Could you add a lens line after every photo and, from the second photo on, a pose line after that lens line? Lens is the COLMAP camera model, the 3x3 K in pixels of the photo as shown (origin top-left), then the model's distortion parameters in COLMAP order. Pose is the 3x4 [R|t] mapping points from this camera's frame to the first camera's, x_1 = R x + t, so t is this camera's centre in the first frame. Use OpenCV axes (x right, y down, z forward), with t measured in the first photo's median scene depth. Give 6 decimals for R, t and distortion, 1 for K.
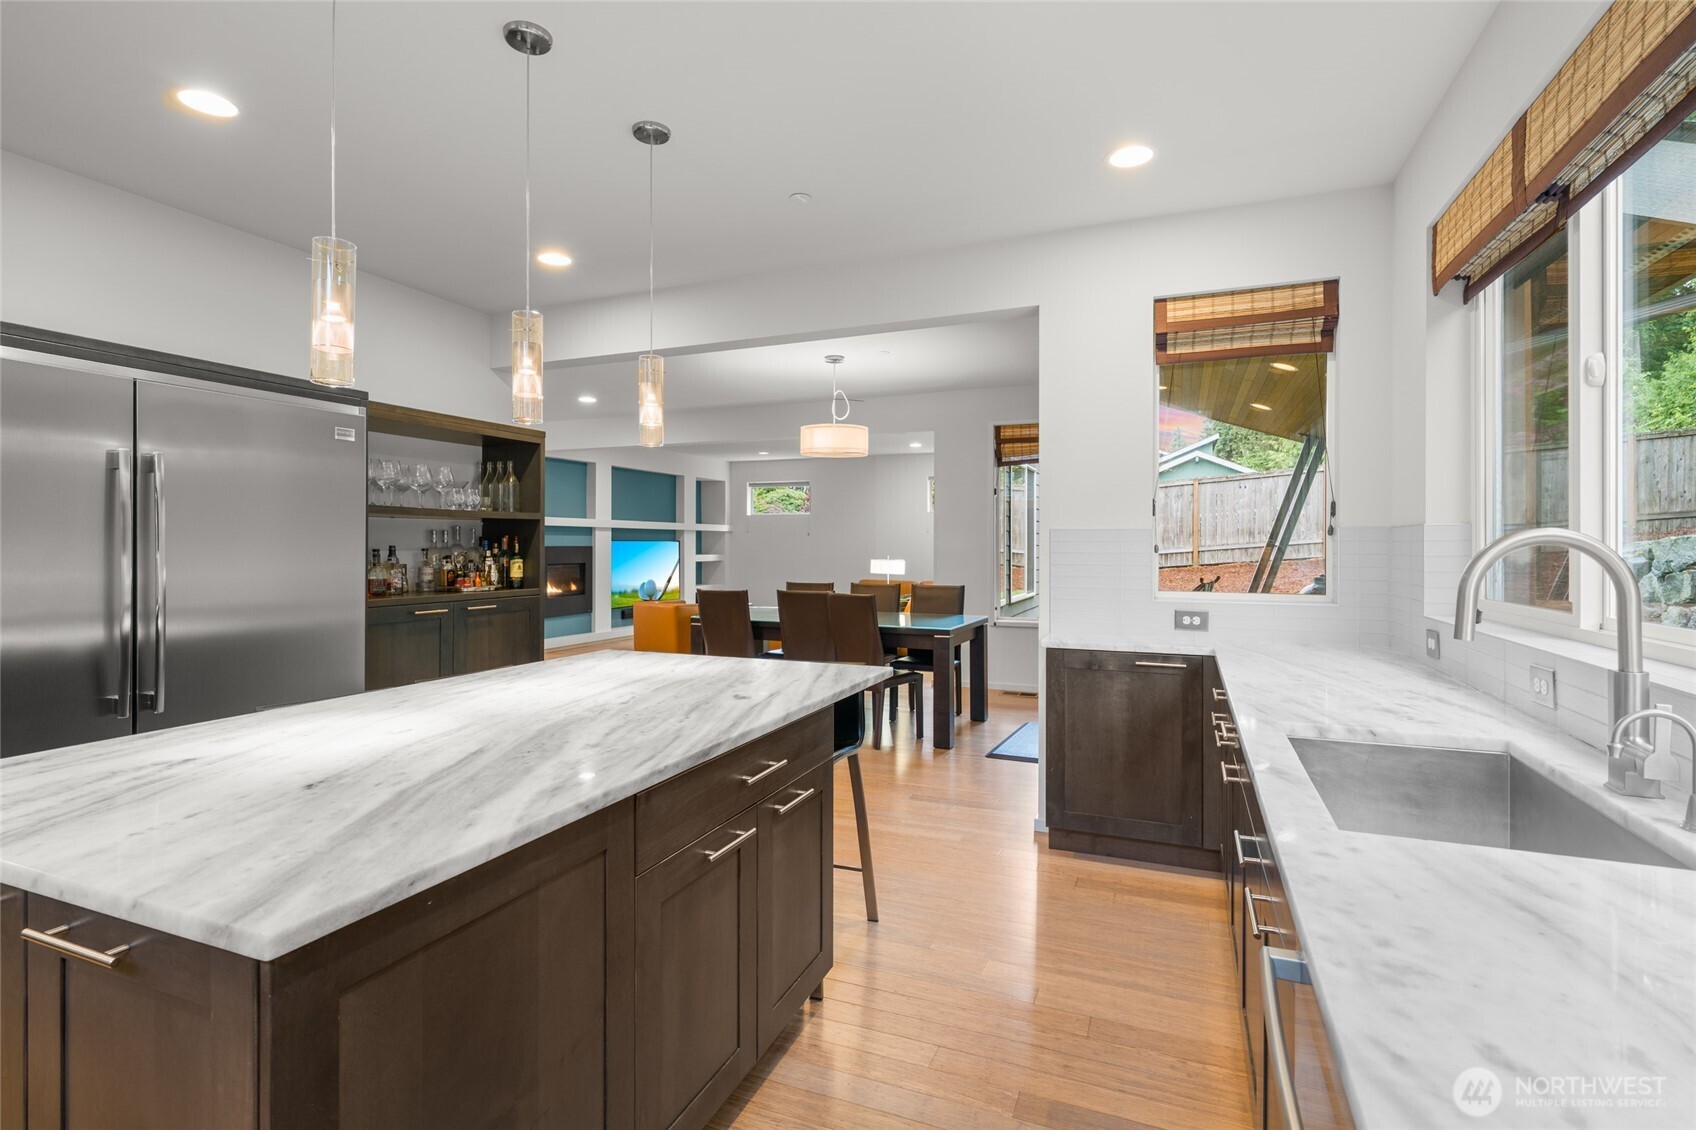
lens RADIAL K [[817.5, 0, 848.0], [0, 817.5, 565.0], [0, 0, 1]] dist [-0.002462, 0.000047]
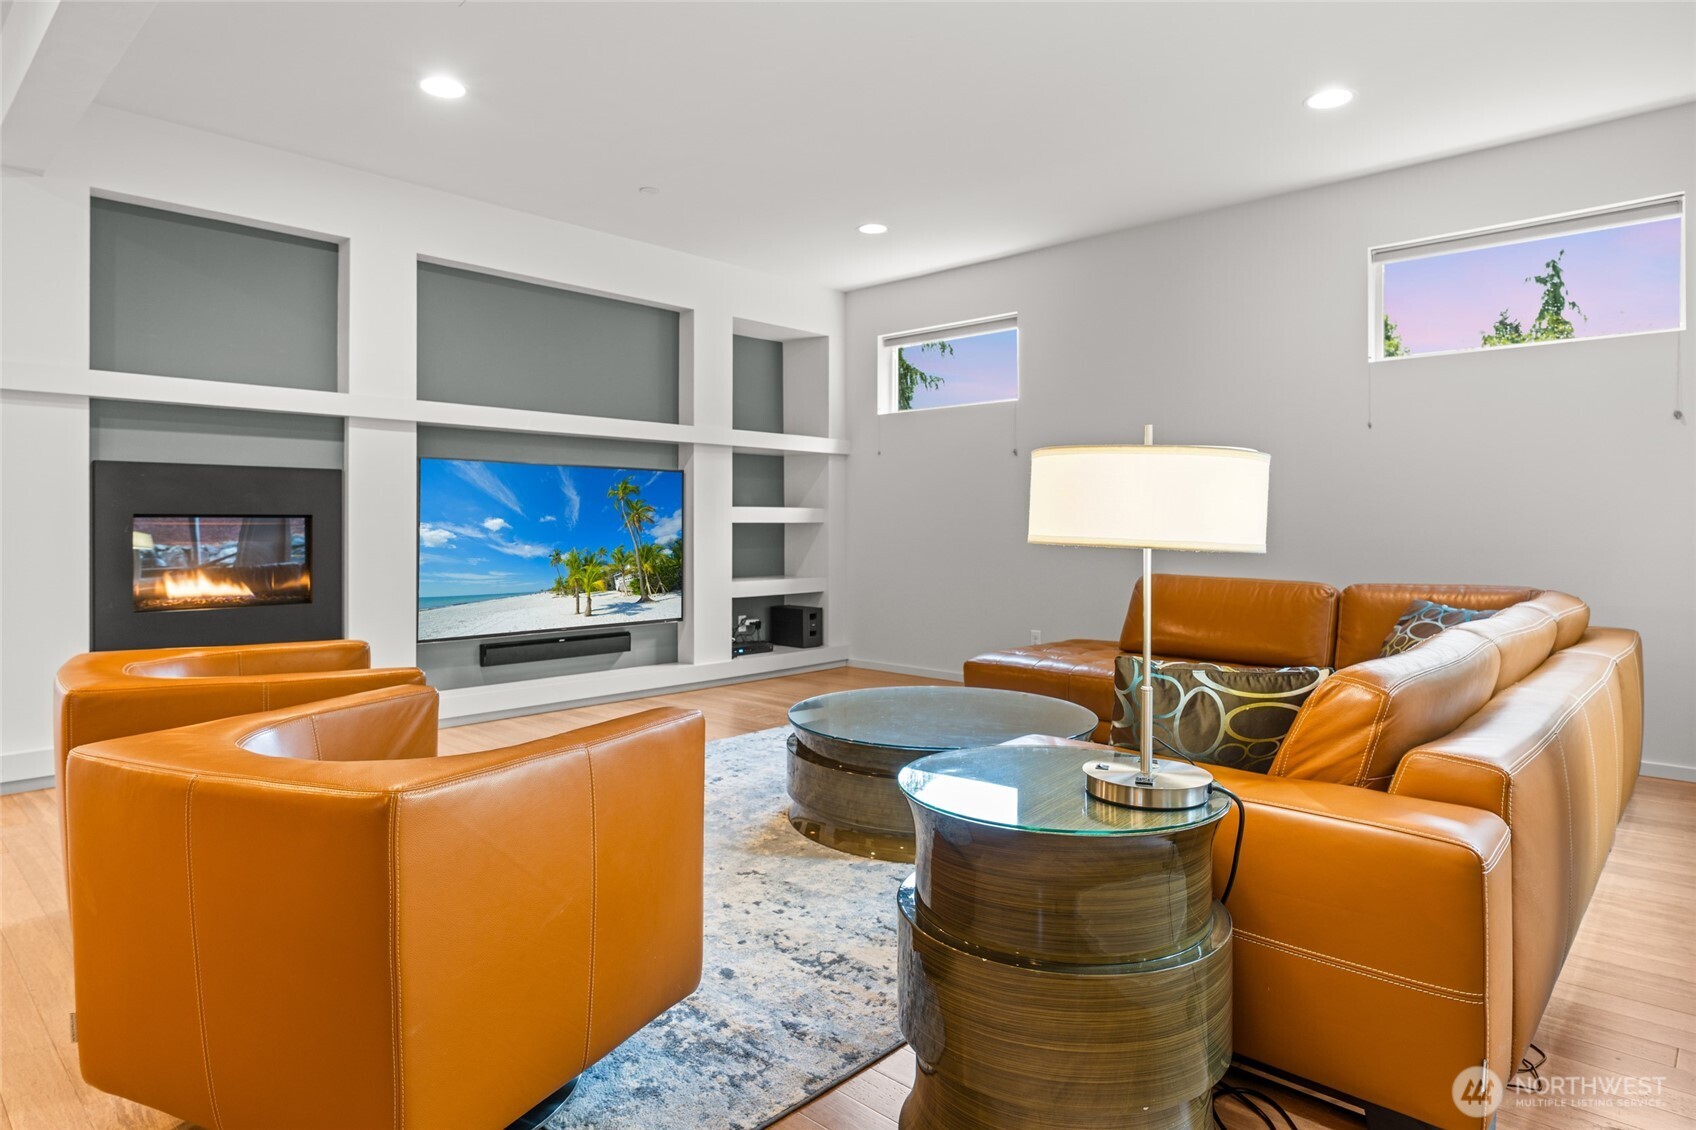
lens RADIAL K [[971.3, 0, 851.2], [0, 971.3, 525.9], [0, 0, 1]] dist [0.000658, 0.000062]
pose [[0.934338, 0.001382, -0.356385, 0.043403], [-0.010700, 0.999650, -0.024177, 0.008676], [0.356227, 0.026402, 0.934026, 0.569145]]
